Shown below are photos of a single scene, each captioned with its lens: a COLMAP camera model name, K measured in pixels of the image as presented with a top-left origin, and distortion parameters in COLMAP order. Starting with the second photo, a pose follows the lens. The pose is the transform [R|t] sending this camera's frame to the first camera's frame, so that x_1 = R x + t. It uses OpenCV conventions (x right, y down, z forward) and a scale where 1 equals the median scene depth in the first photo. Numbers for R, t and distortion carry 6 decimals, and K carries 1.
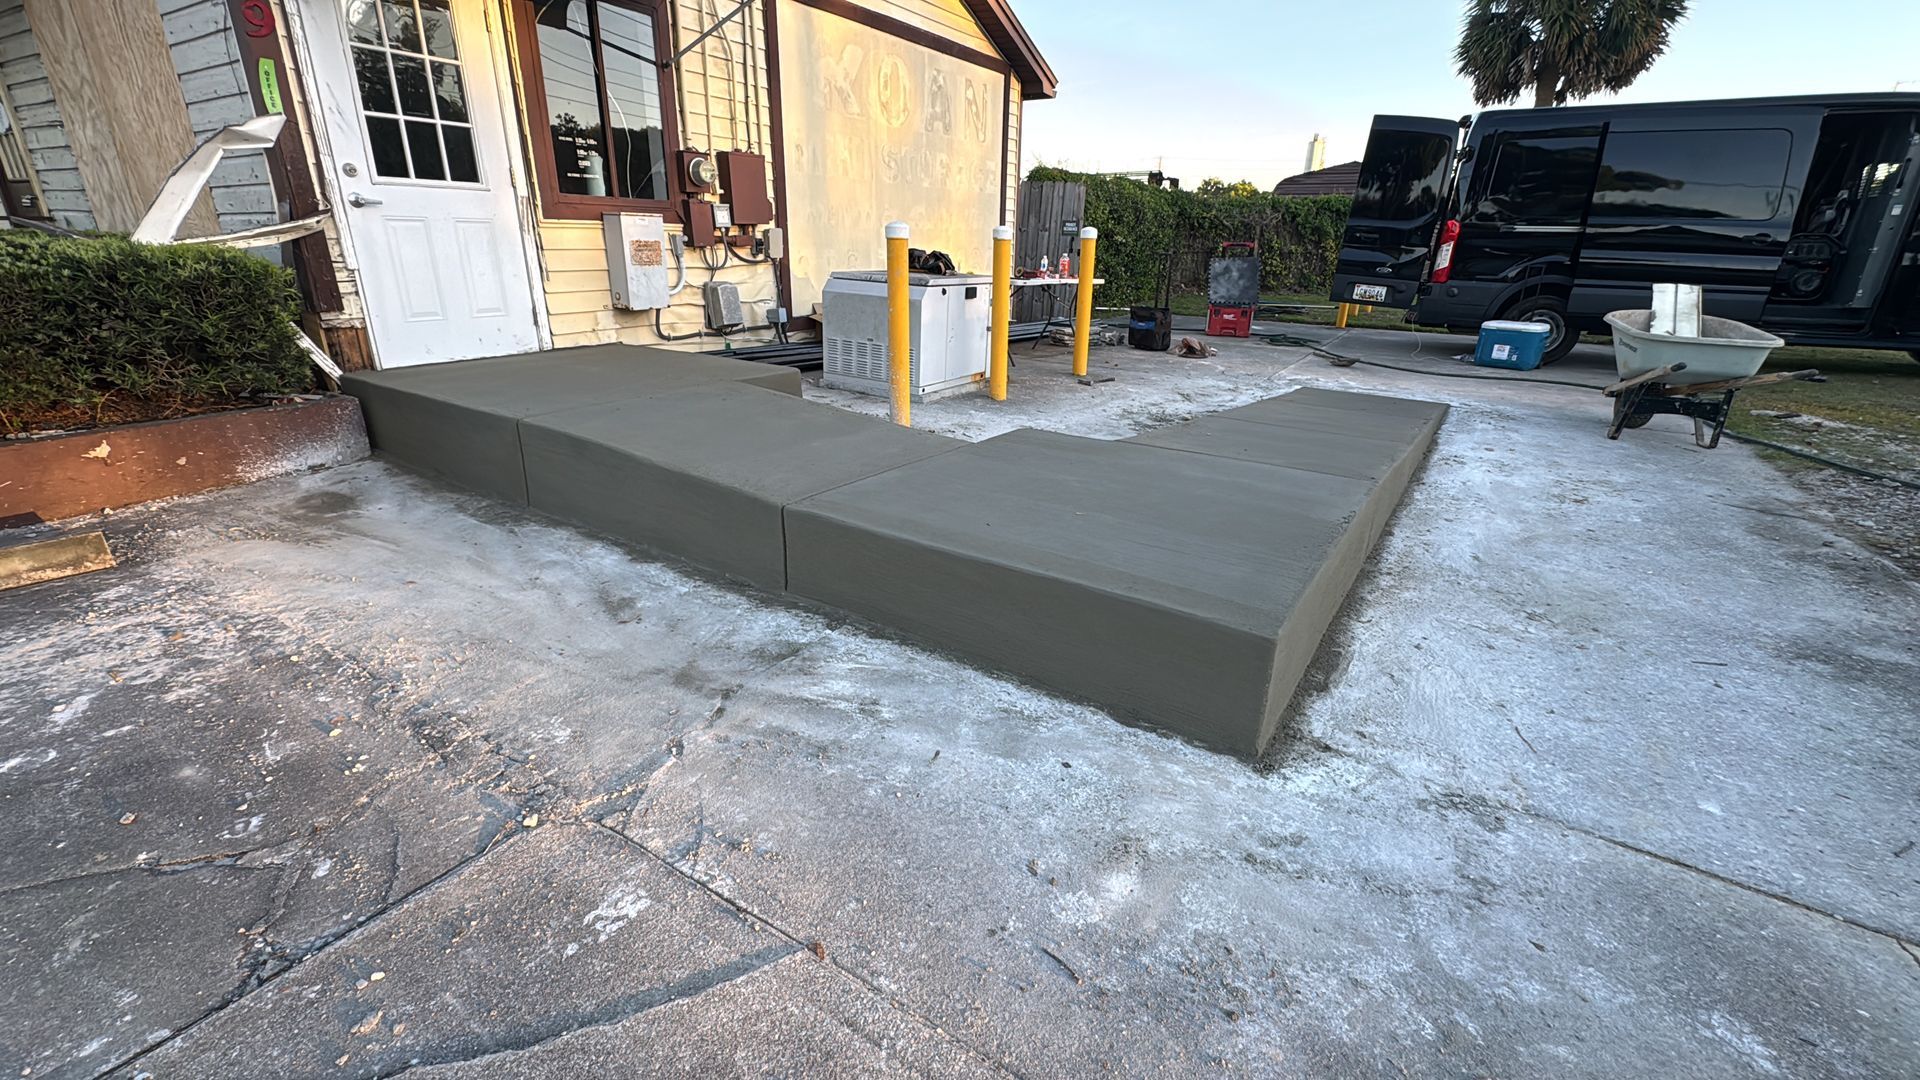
lens RADIAL K [[788.0, 0, 963.7], [0, 788.0, 532.4], [0, 0, 1]] dist [-0.004409, 0.001495]
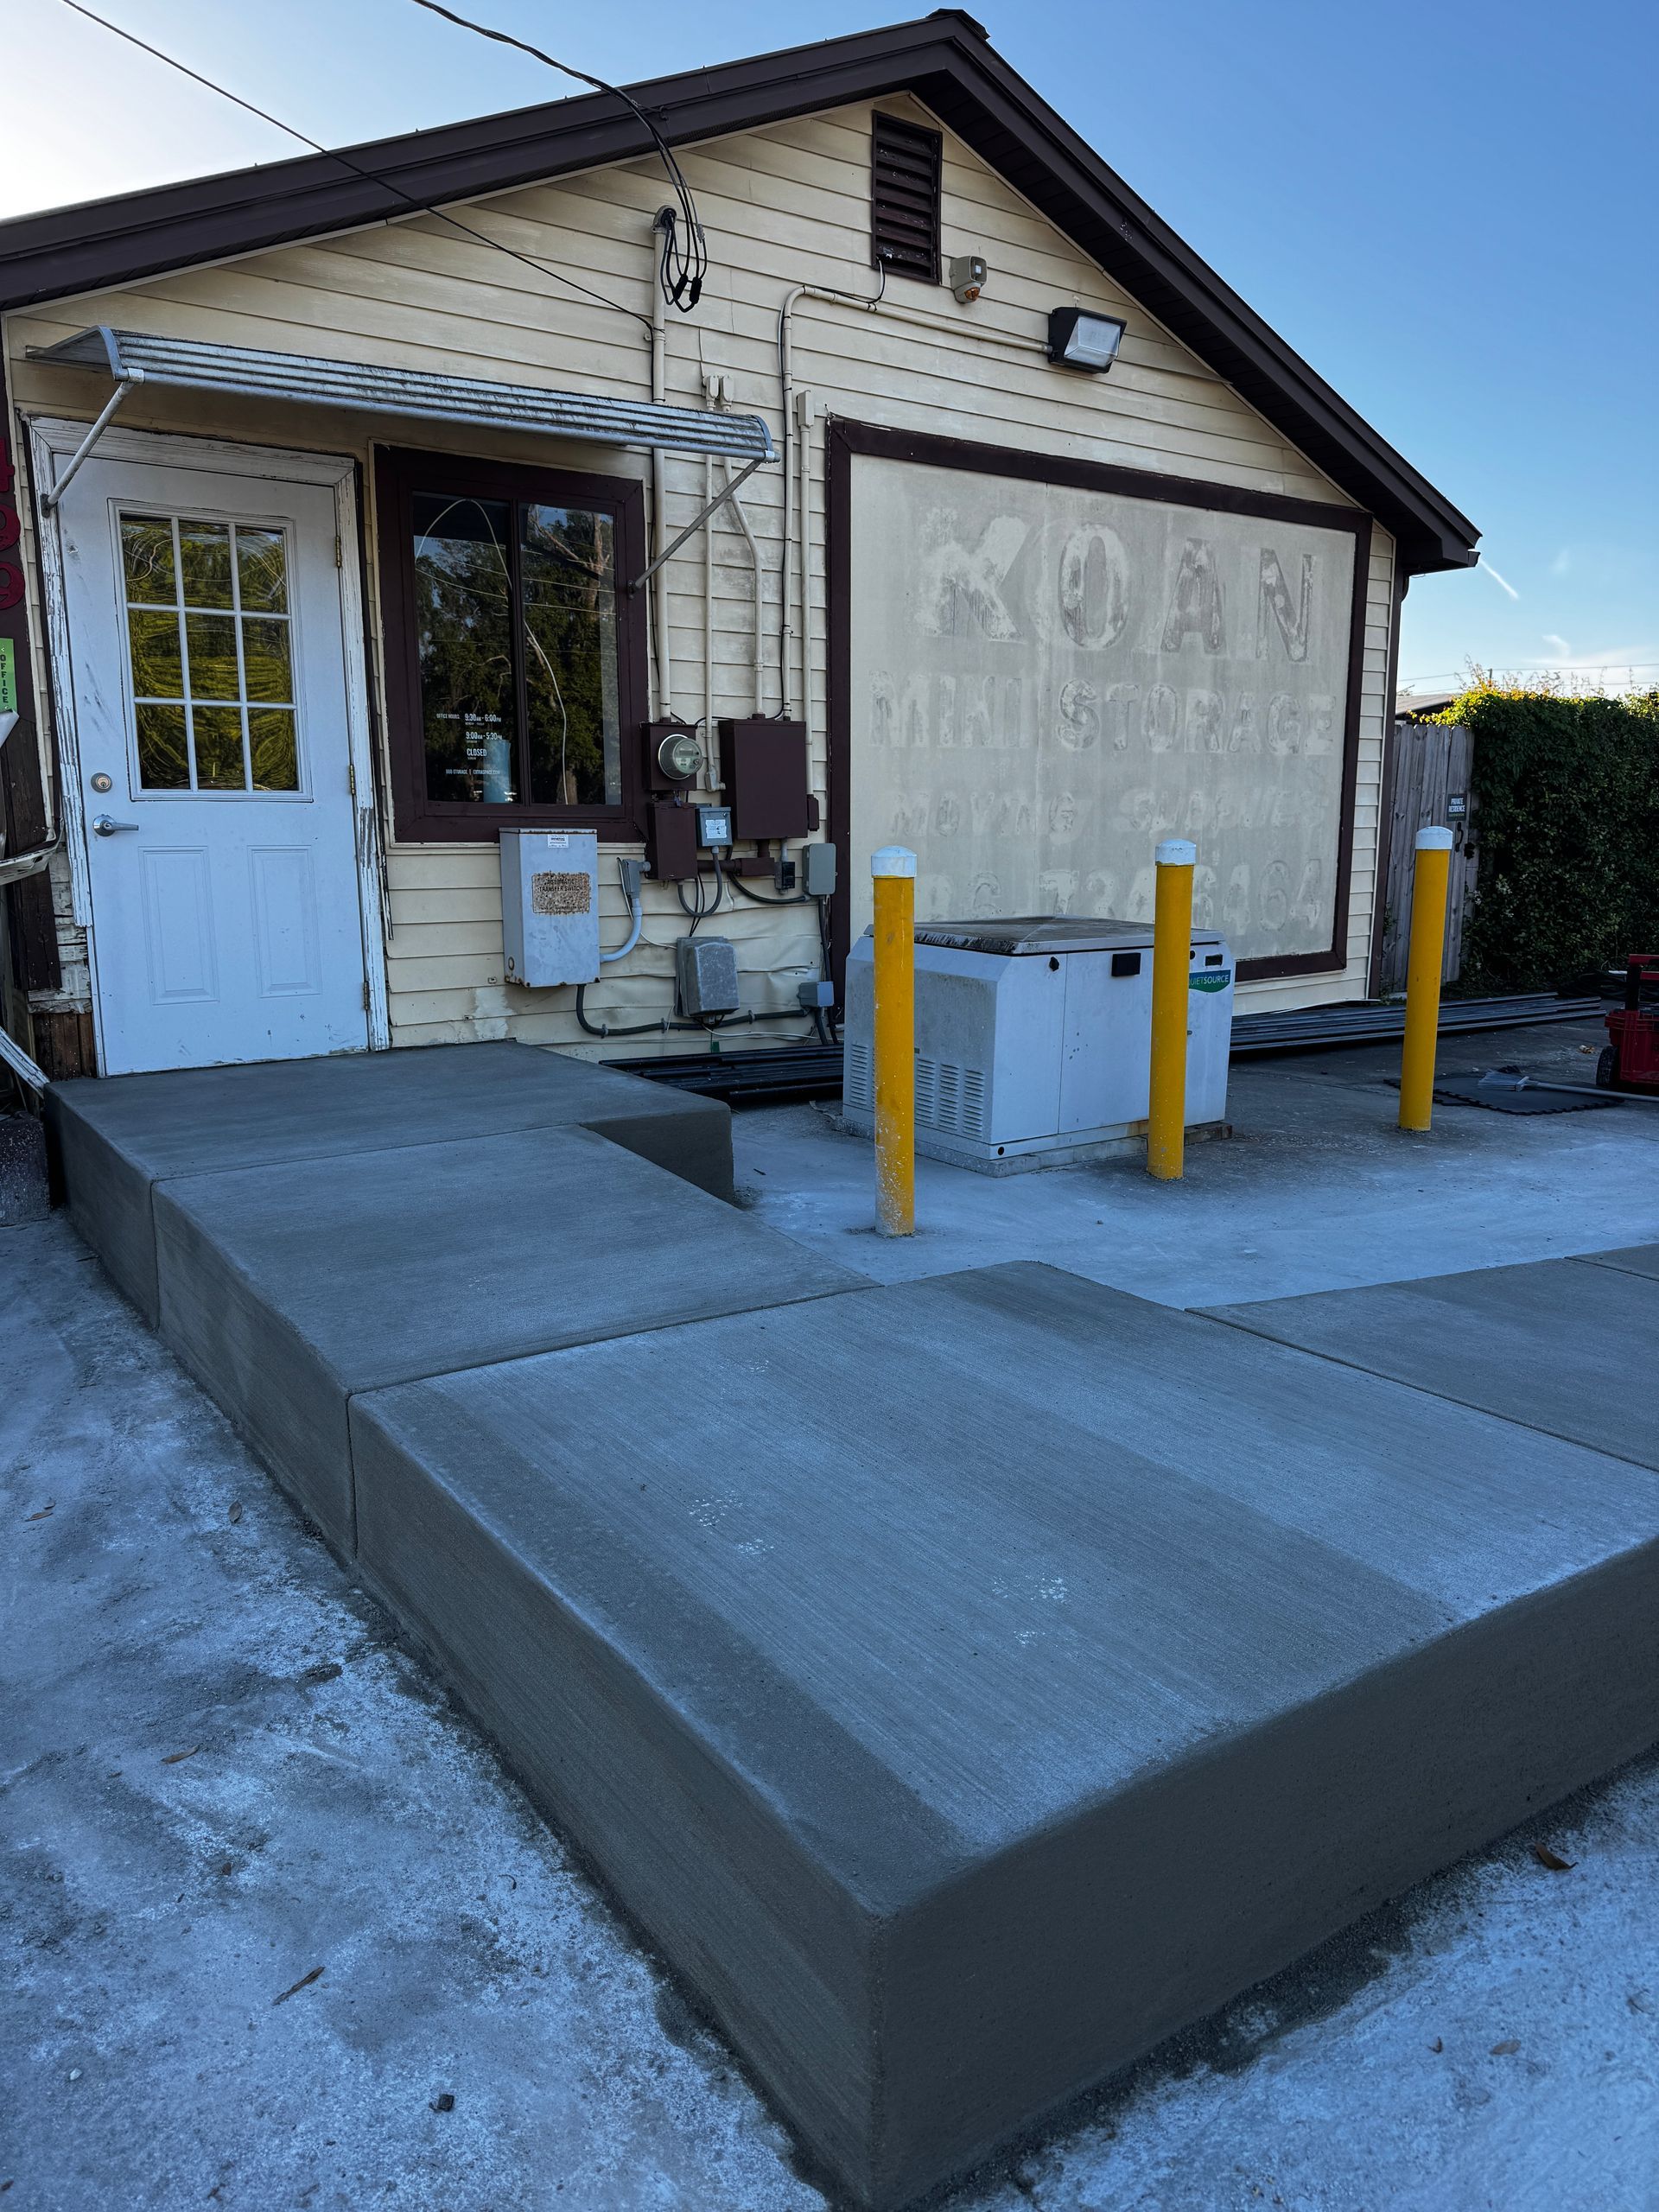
lens RADIAL K [[1526.2, 0, 829.3], [0, 1526.2, 1106.6], [0, 0, 1]] dist [0.054018, -0.044756]
pose [[0.925058, 0.051175, -0.376362, 0.213935], [-0.115287, 0.981966, -0.149842, -0.050718], [0.361906, 0.182002, 0.914275, 0.060289]]
